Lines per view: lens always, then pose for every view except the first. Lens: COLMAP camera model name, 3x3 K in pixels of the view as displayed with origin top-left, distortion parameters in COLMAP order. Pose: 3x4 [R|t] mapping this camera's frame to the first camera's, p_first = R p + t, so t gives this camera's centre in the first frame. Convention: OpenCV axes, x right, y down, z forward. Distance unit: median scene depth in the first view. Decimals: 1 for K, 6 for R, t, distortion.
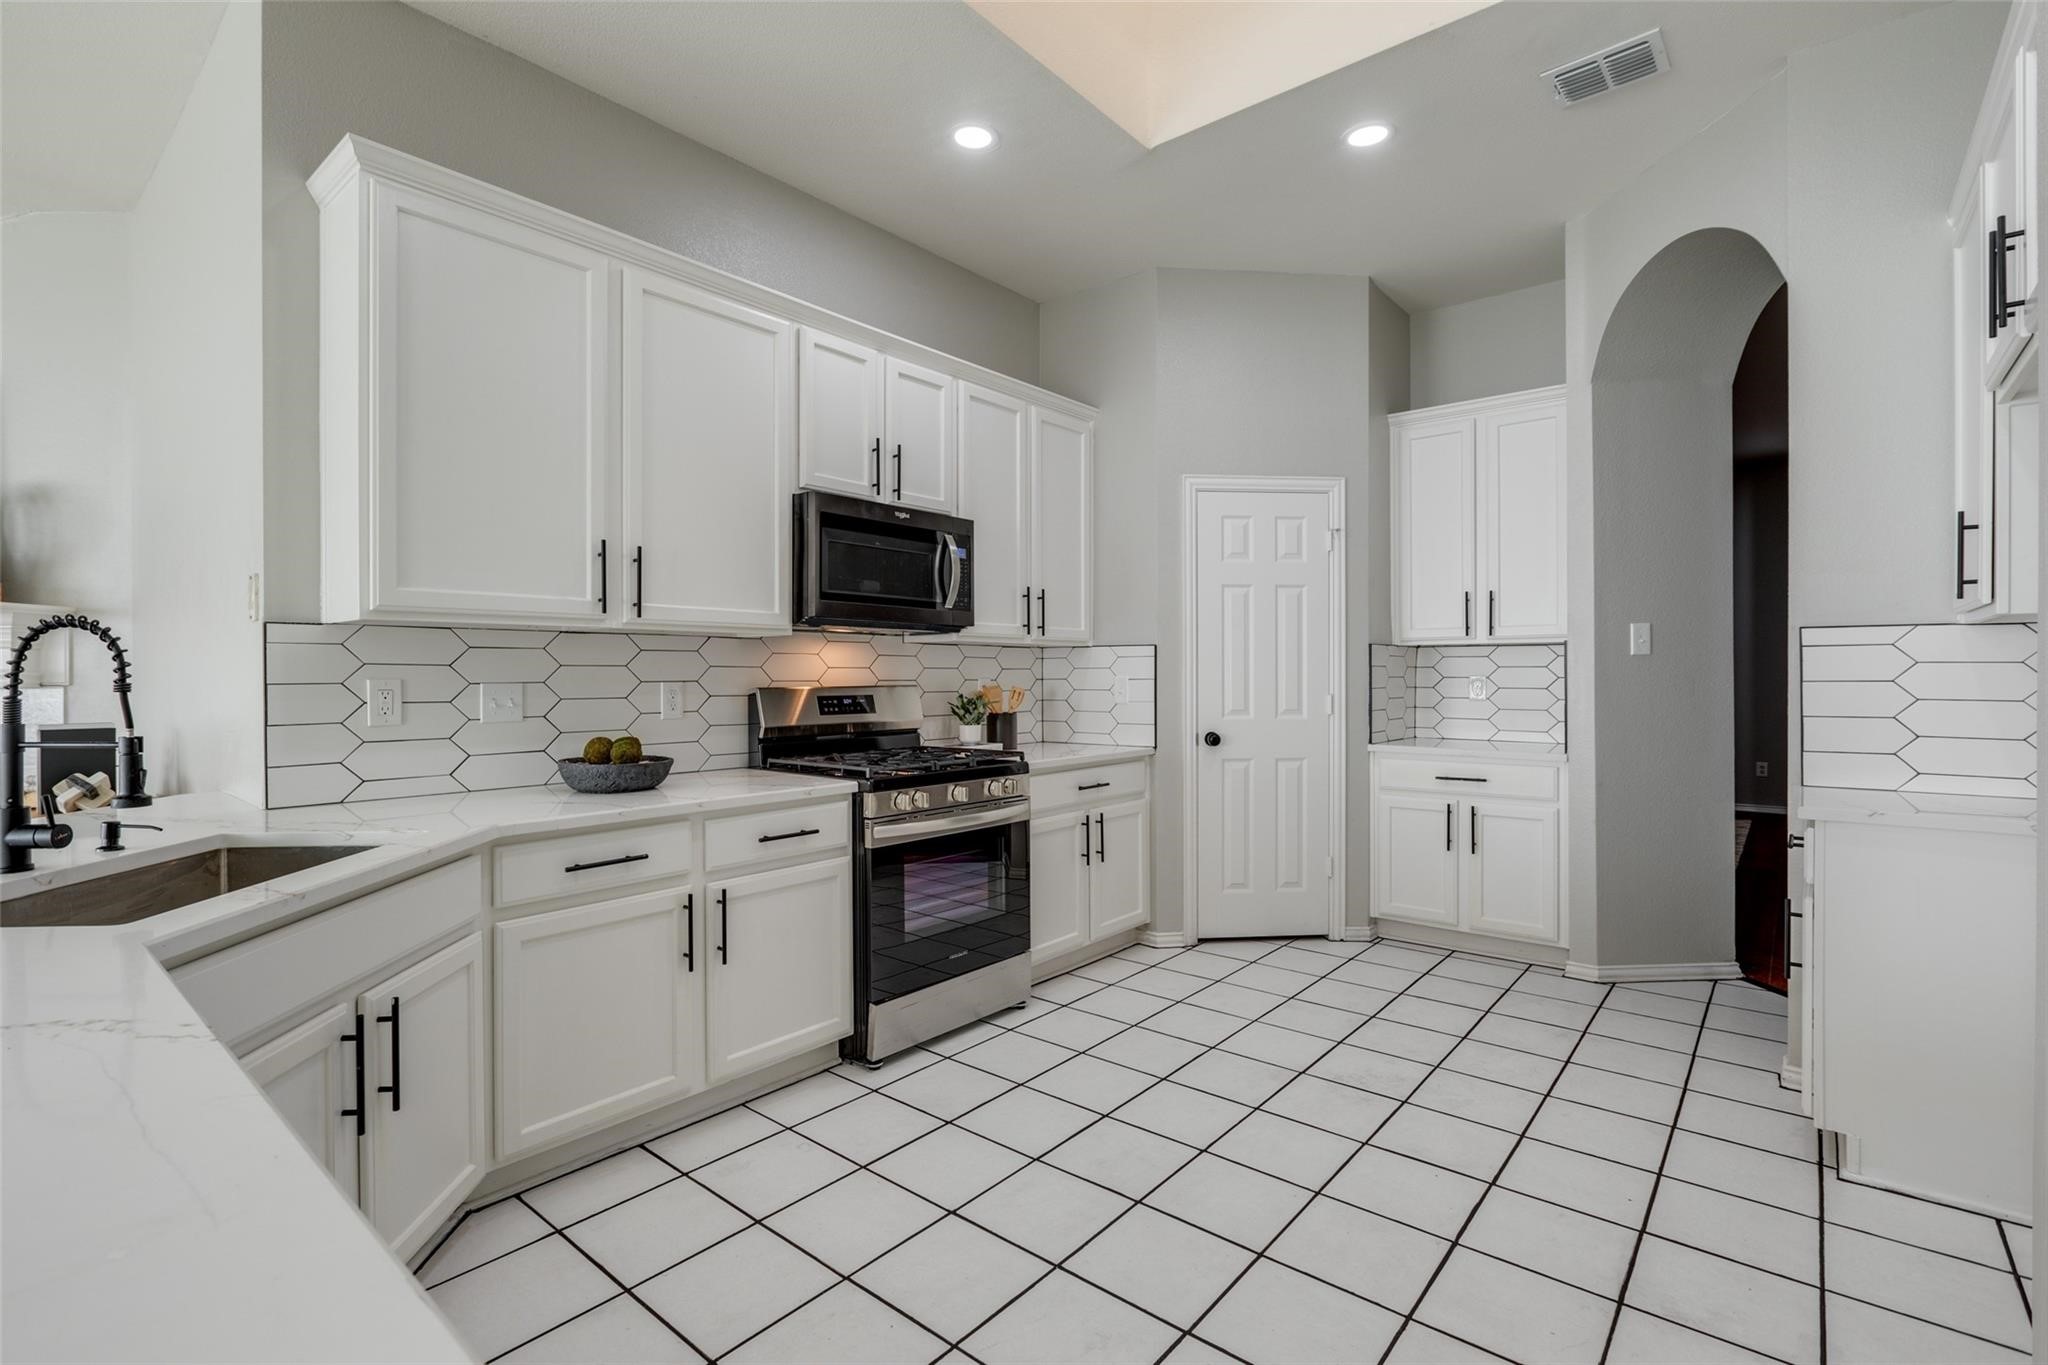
lens RADIAL K [[914.4, 0, 1062.4], [0, 914.4, 678.2], [0, 0, 1]] dist [0.005259, -0.002770]
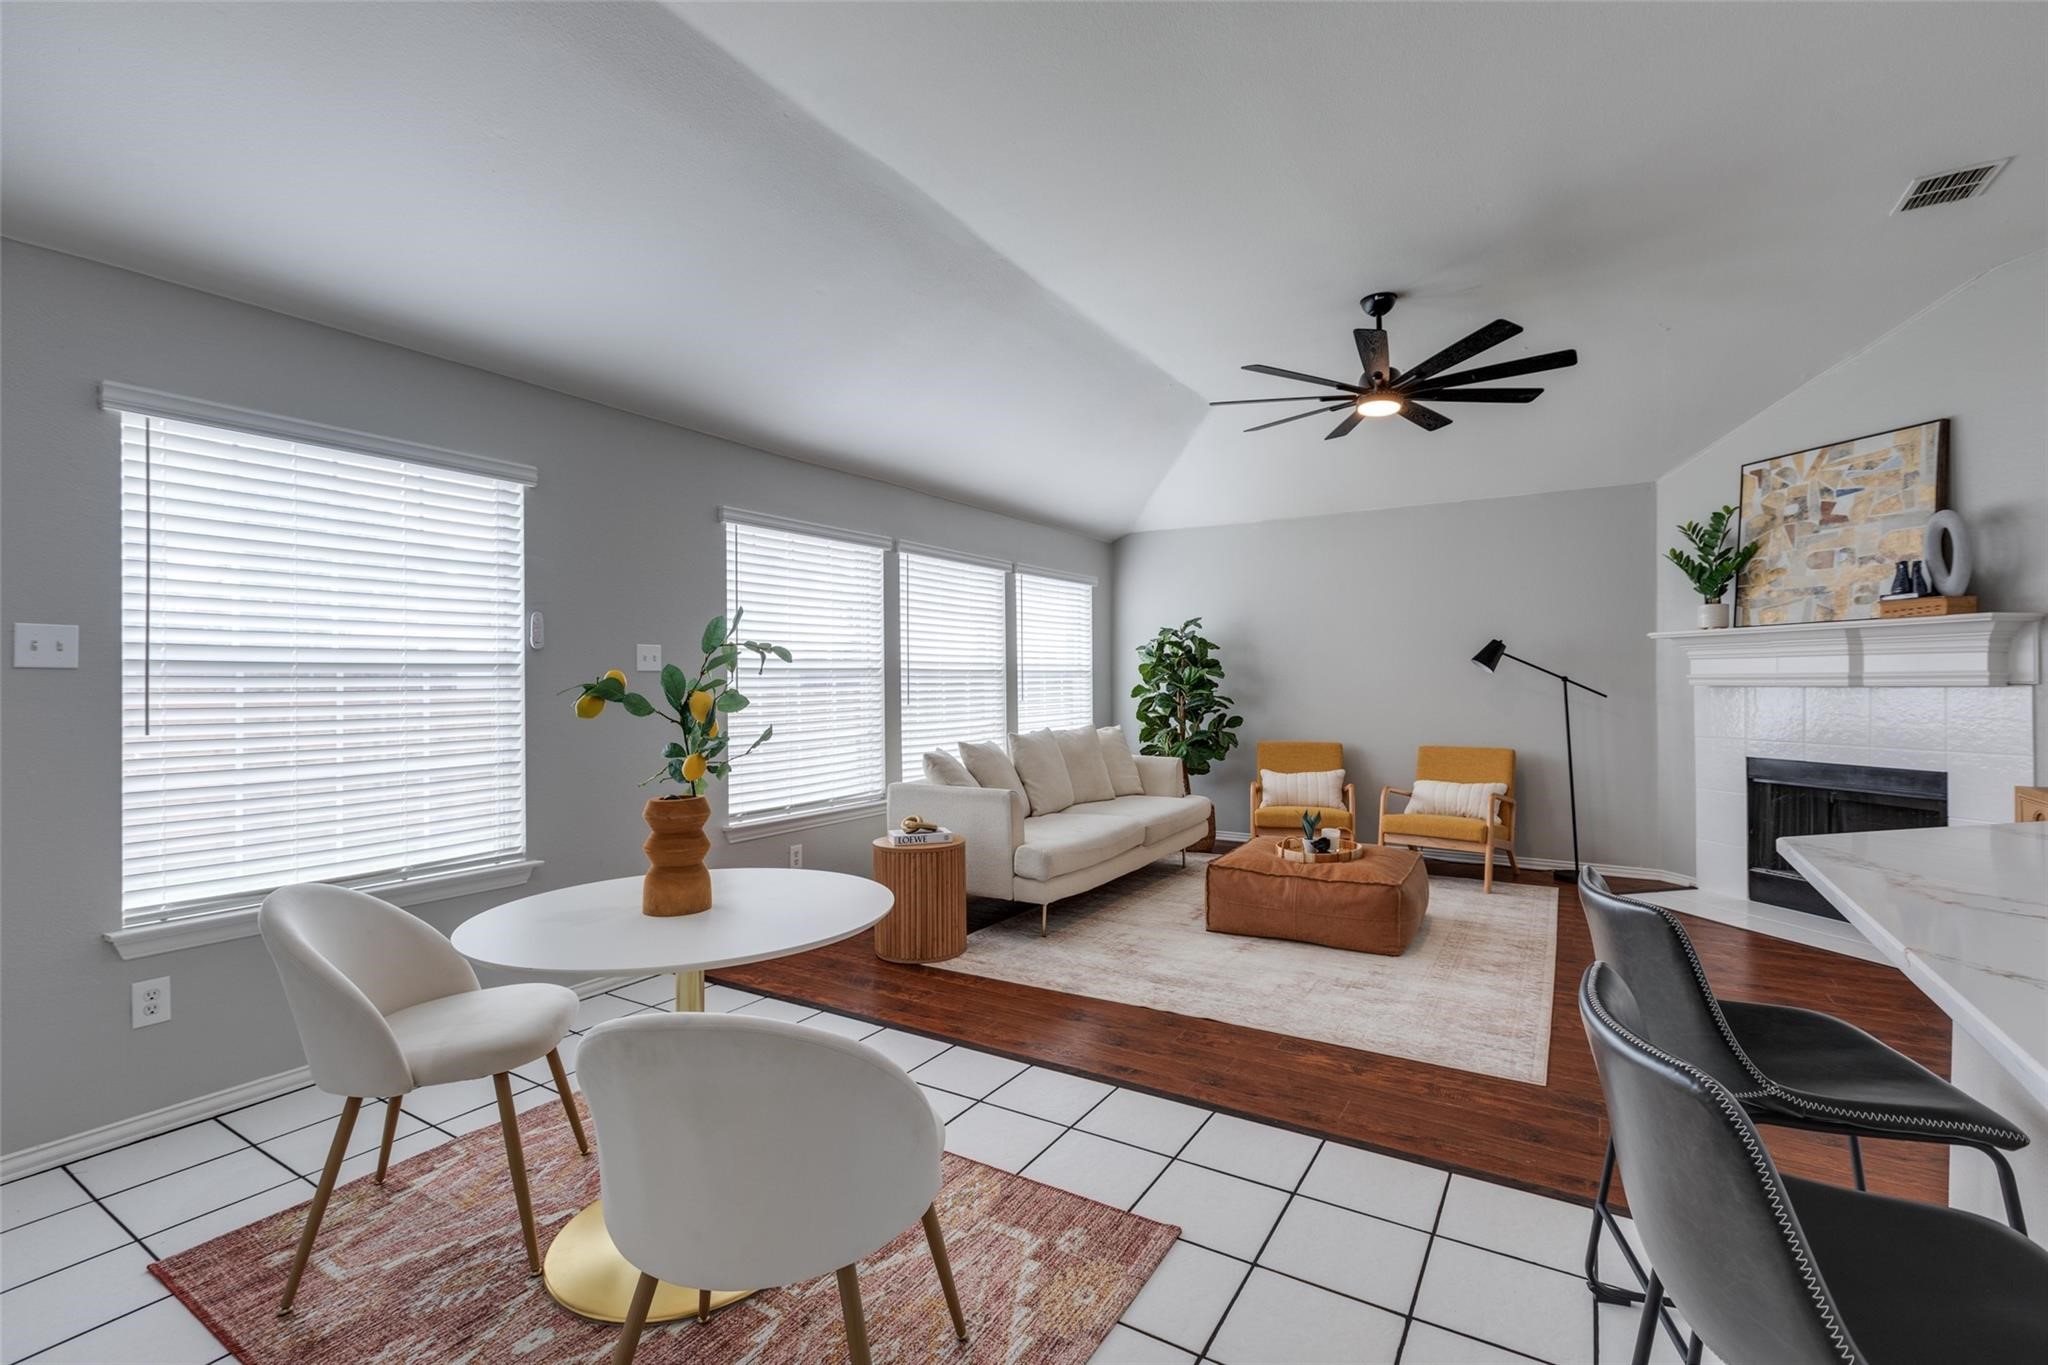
lens RADIAL K [[914.4, 0, 1015.9], [0, 914.4, 674.0], [0, 0, 1]] dist [0.005259, -0.002770]
pose [[0.116298, -0.007218, -0.993188, -0.148496], [0.001618, 0.999974, -0.007078, 0.001558], [0.993213, -0.000784, 0.116307, -0.358807]]
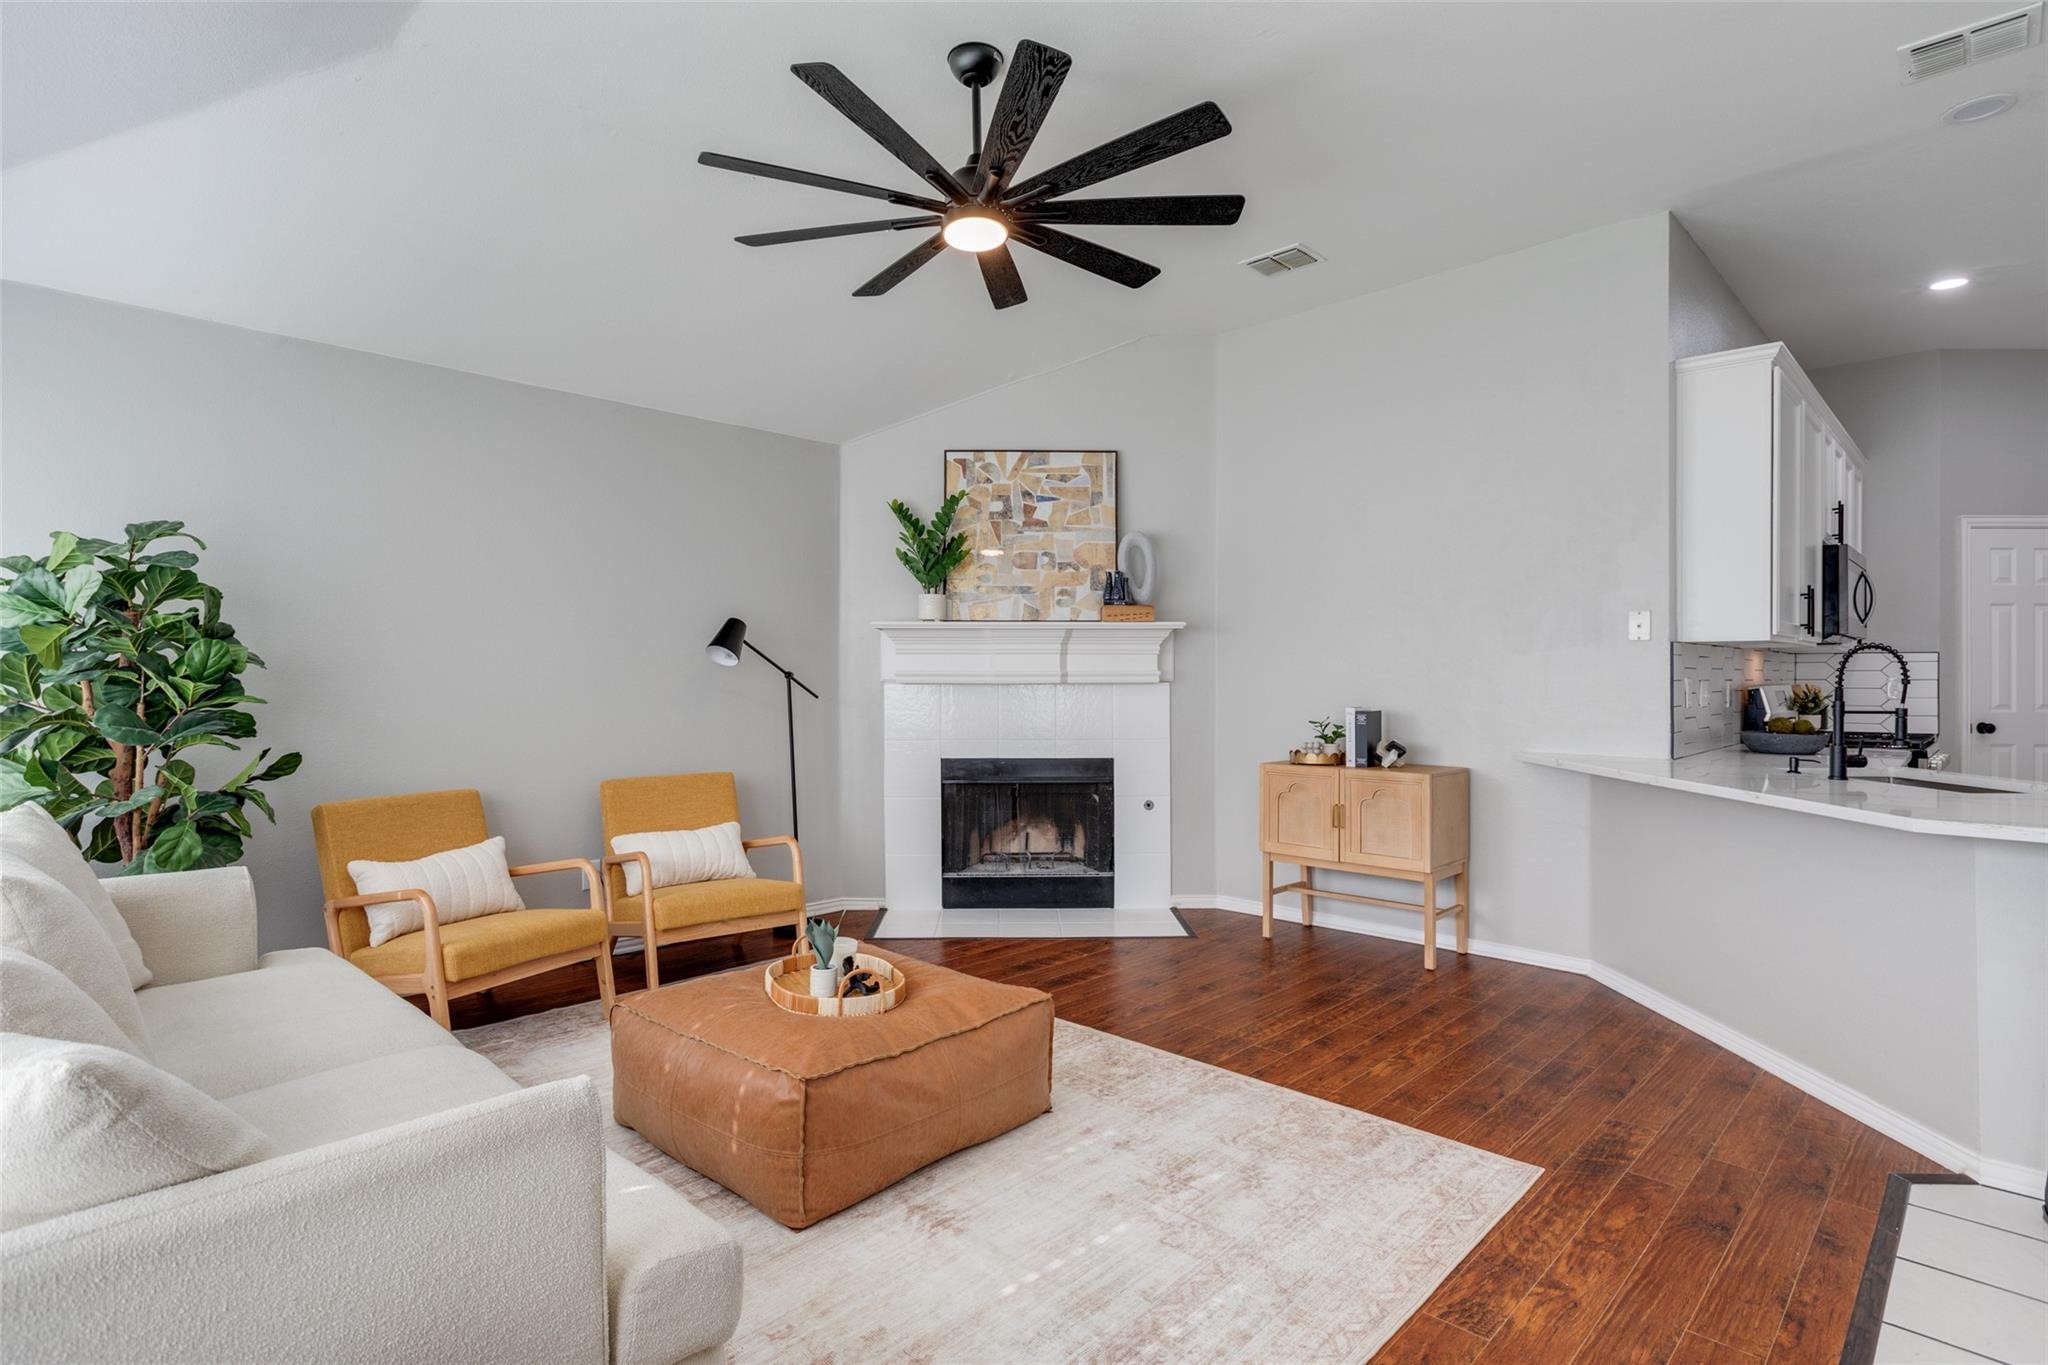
lens RADIAL K [[1034.9, 0, 1006.1], [0, 1034.9, 679.7], [0, 0, 1]] dist [-0.014171, 0.000991]
pose [[0.995365, 0.003637, -0.096104, -1.163322], [-0.003514, 0.999993, 0.001451, 0.003656], [0.096109, -0.001106, 0.995370, -0.570781]]
